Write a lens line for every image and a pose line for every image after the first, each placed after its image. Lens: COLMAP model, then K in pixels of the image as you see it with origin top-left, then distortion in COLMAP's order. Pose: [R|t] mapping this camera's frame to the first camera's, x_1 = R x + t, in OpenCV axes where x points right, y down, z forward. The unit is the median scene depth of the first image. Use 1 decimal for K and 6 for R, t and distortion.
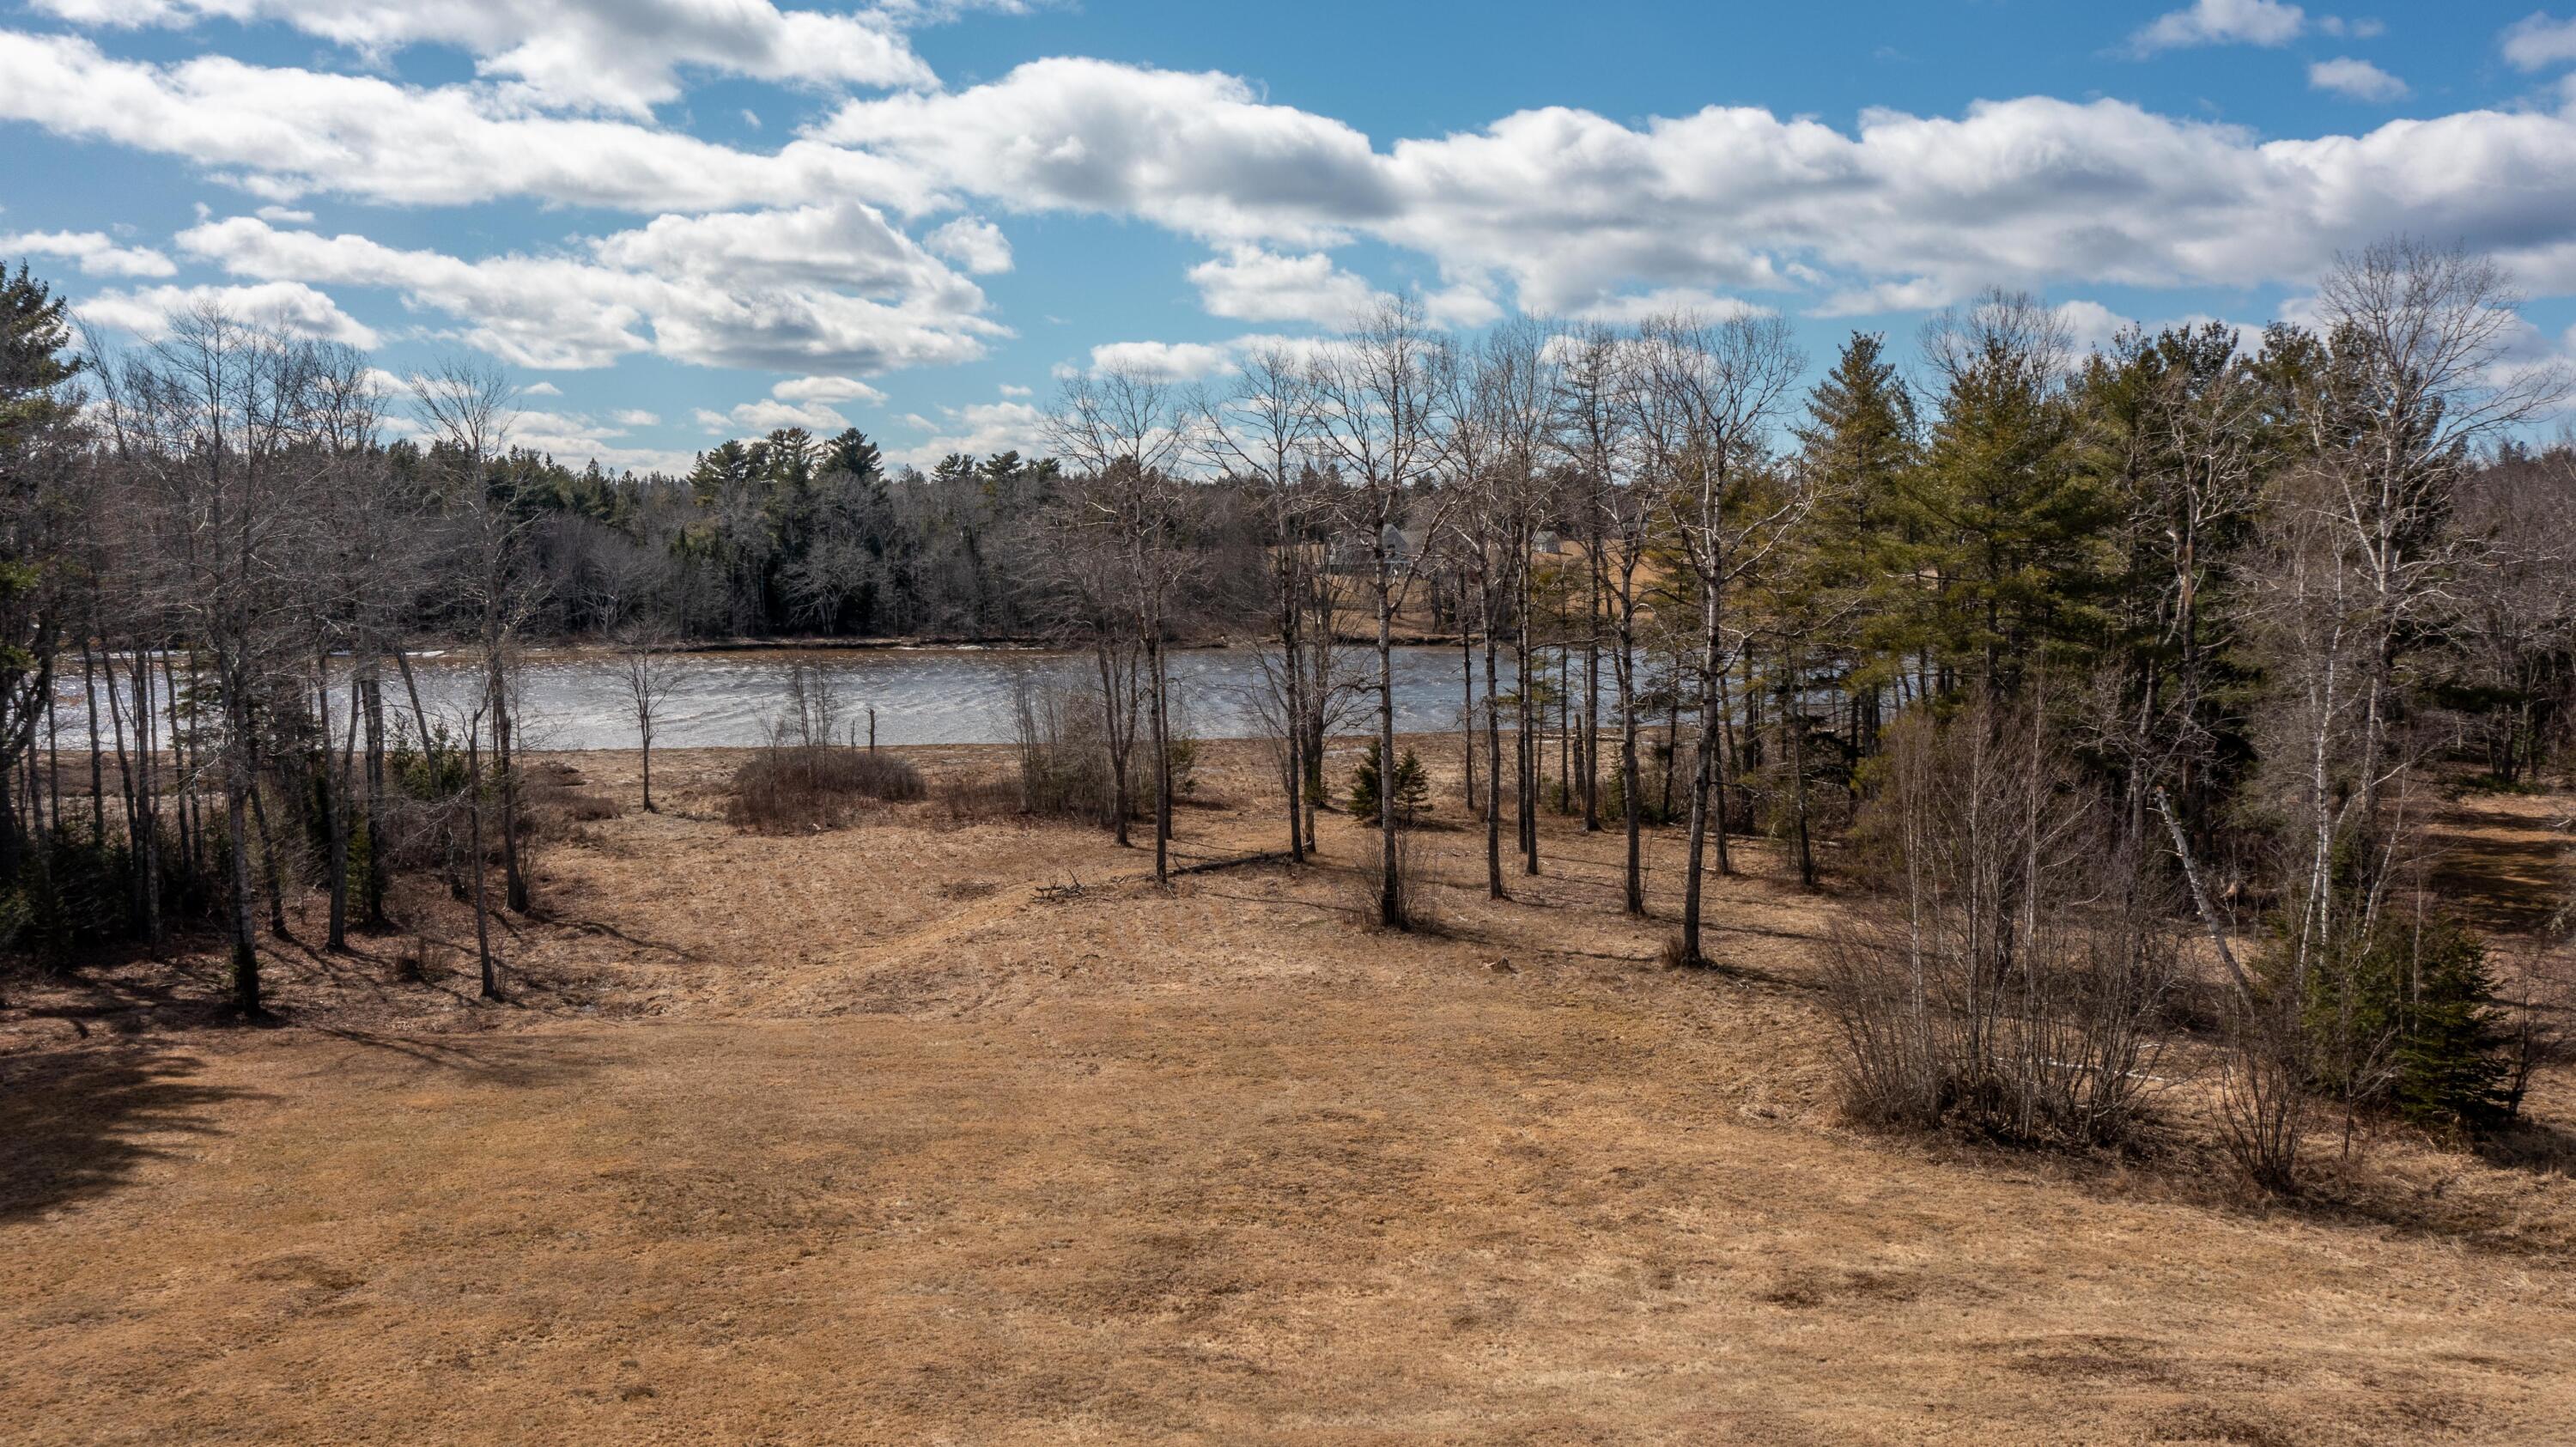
lens RADIAL K [[2069.8, 0, 1288.0], [0, 2069.8, 723.5], [0, 0, 1]] dist [-0.007247, 0.003768]
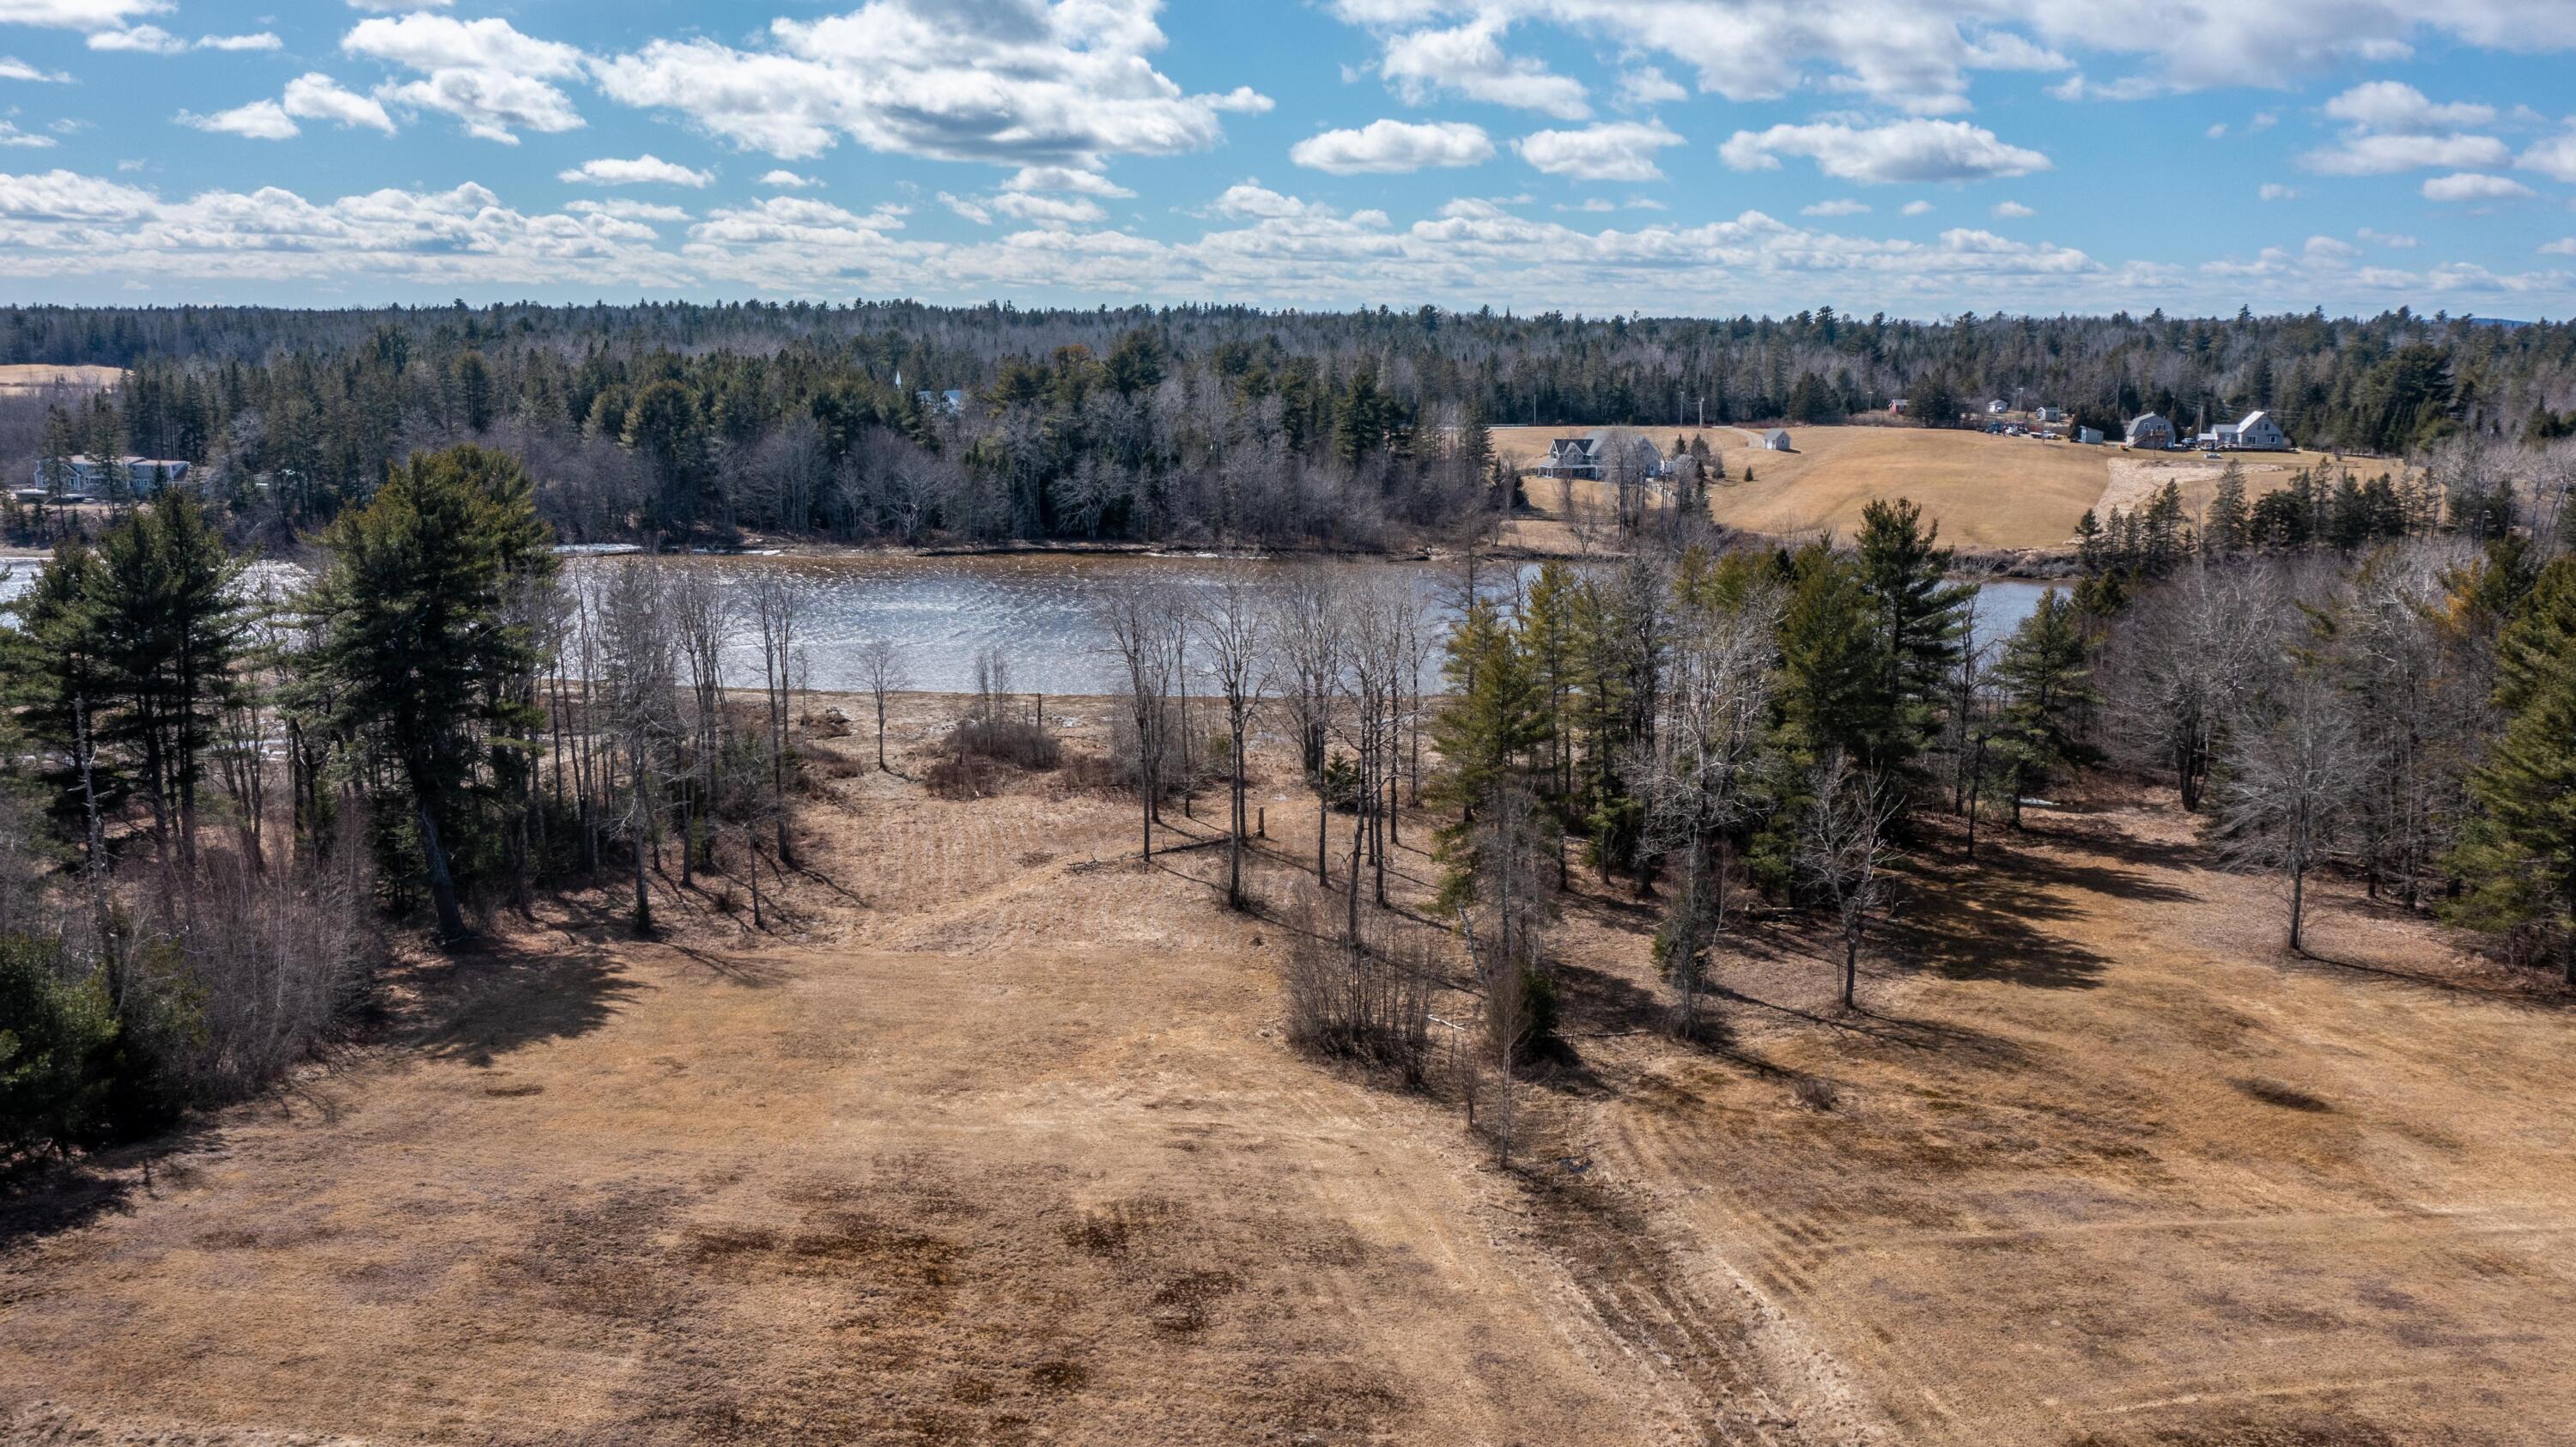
lens RADIAL K [[2131.5, 0, 1288.0], [0, 2131.5, 723.5], [0, 0, 1]] dist [-0.007353, -0.003089]
pose [[0.986104, 0.042752, -0.160532, 0.352767], [-0.028278, 0.995413, 0.091392, -0.212015], [0.163703, -0.085582, 0.982790, -0.737300]]
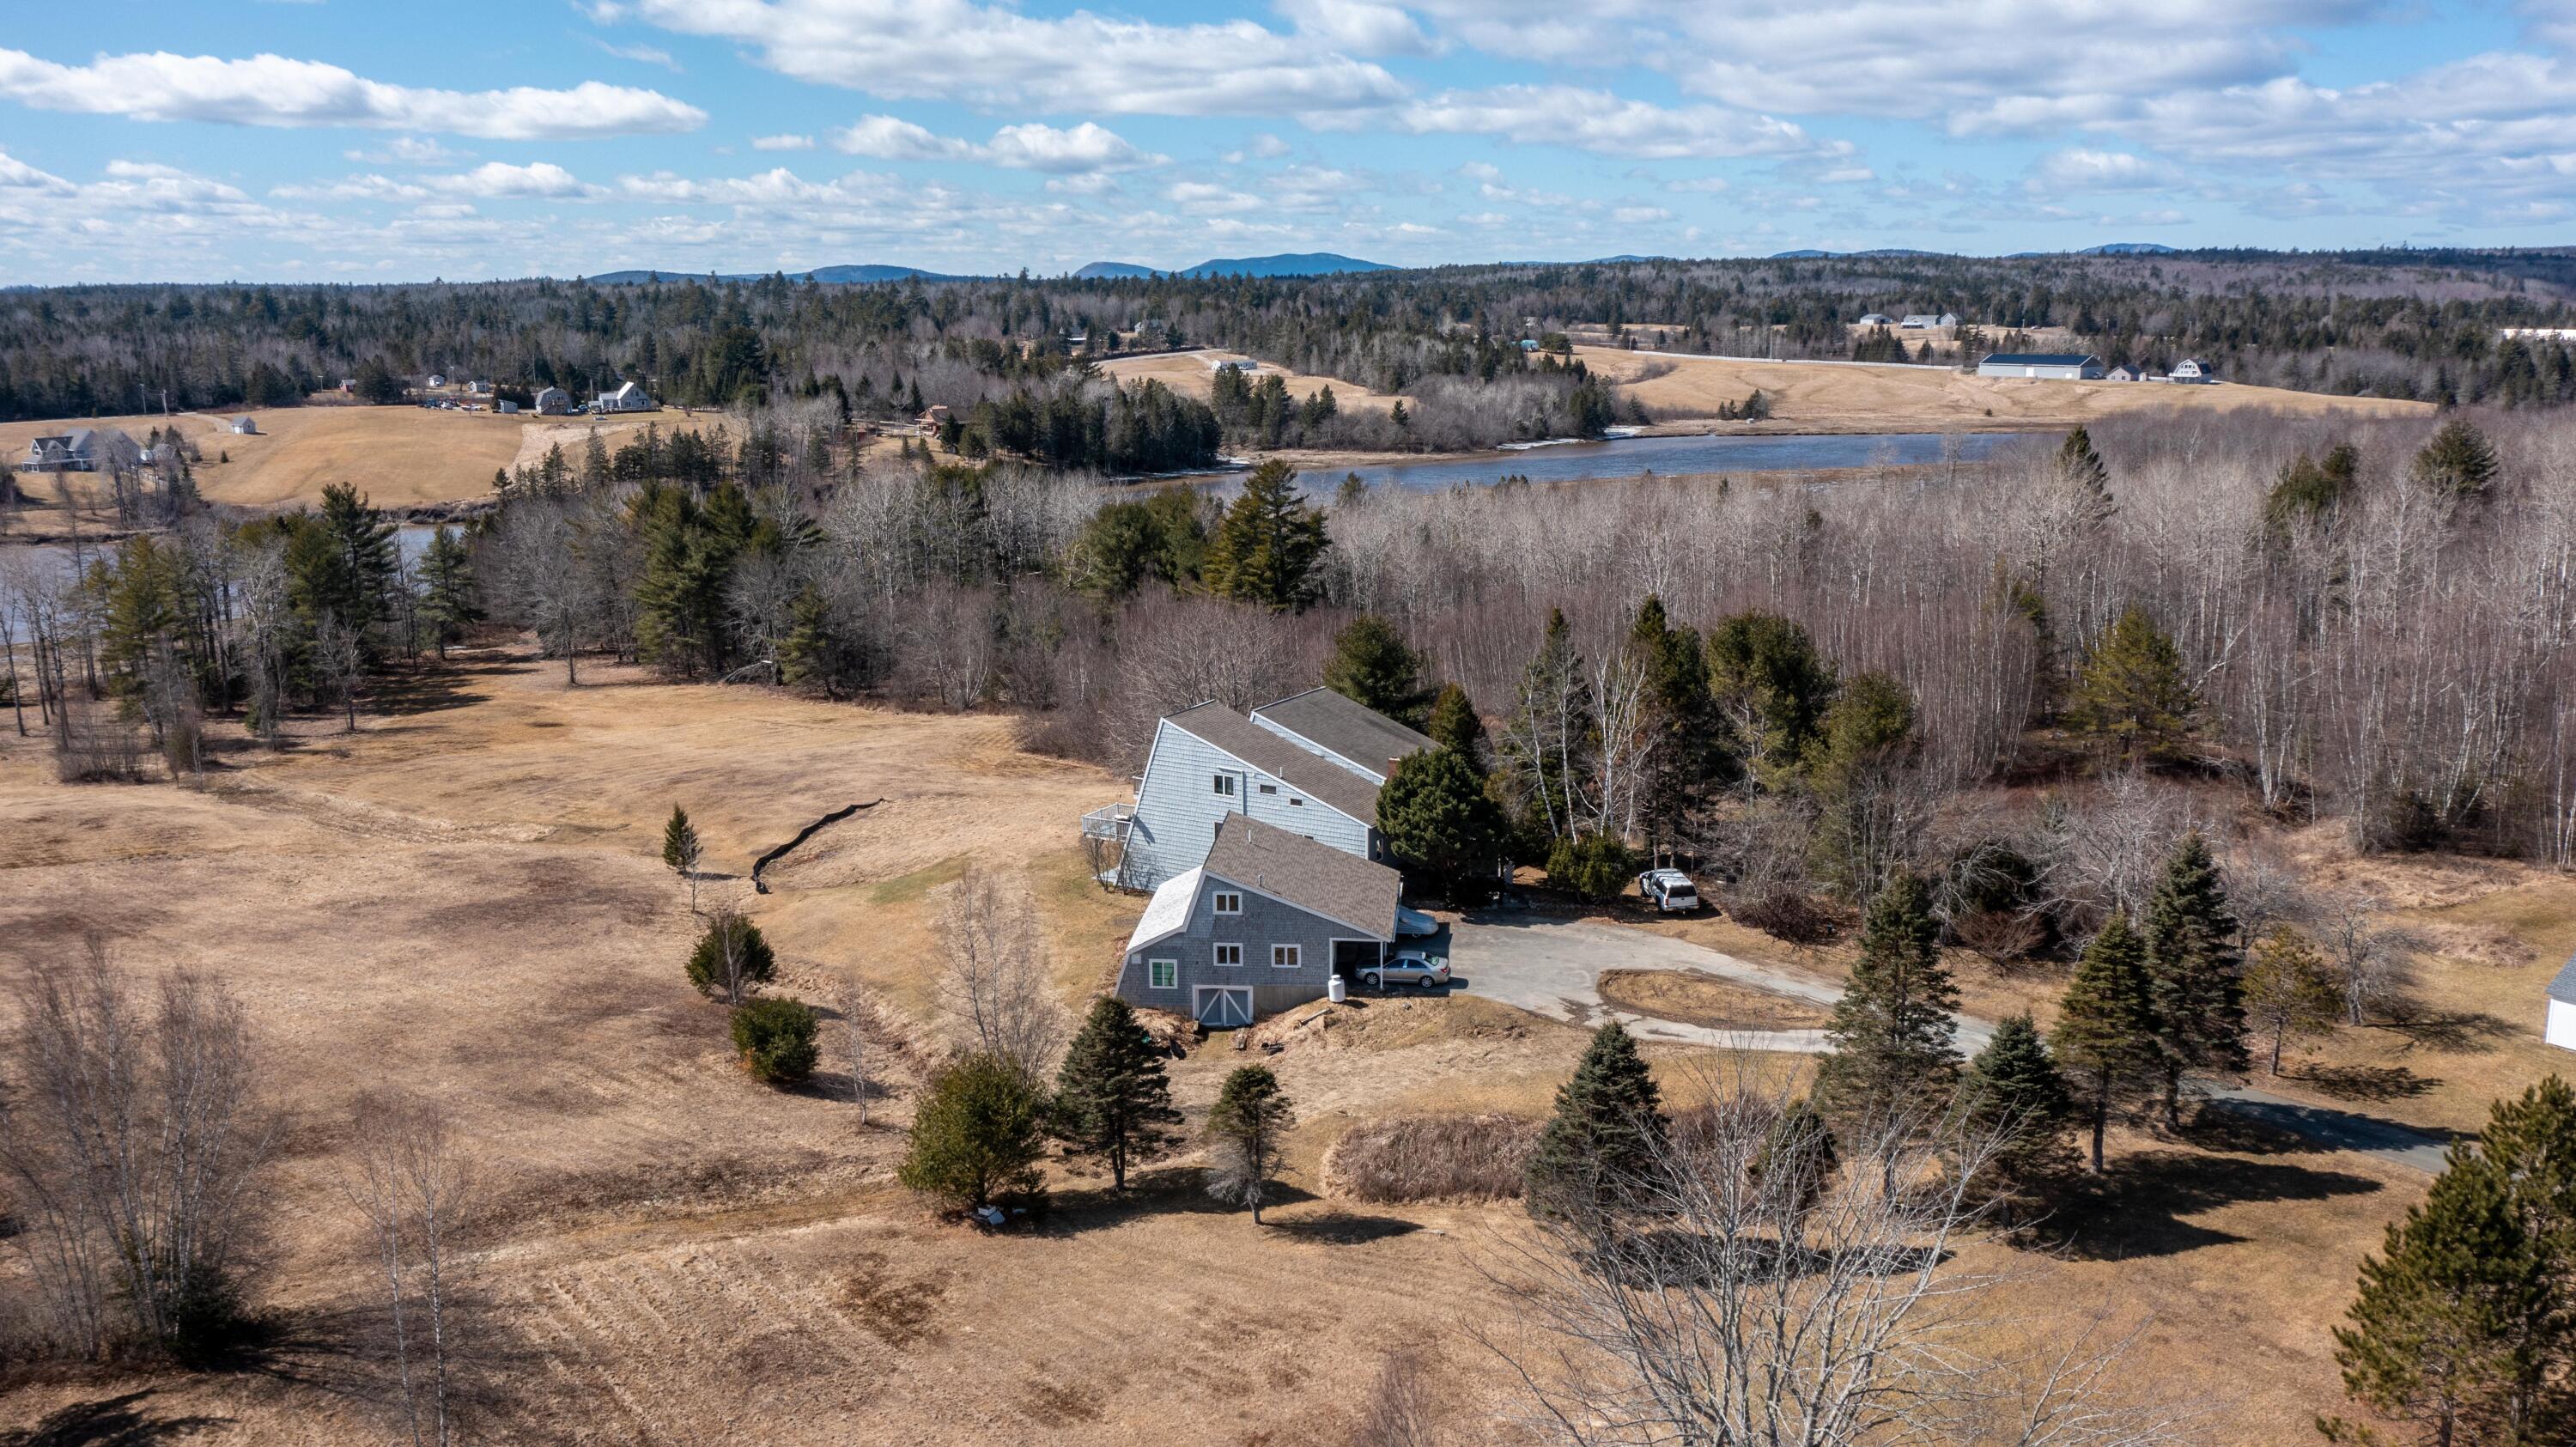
lens RADIAL K [[2053.0, 0, 1299.6], [0, 2053.0, 719.0], [0, 0, 1]] dist [-0.009100, 0.007139]
pose [[0.859445, -0.109257, 0.499417, 0.210306], [0.051446, 0.990421, 0.128141, -0.220056], [-0.508633, -0.084437, 0.856833, -2.418023]]
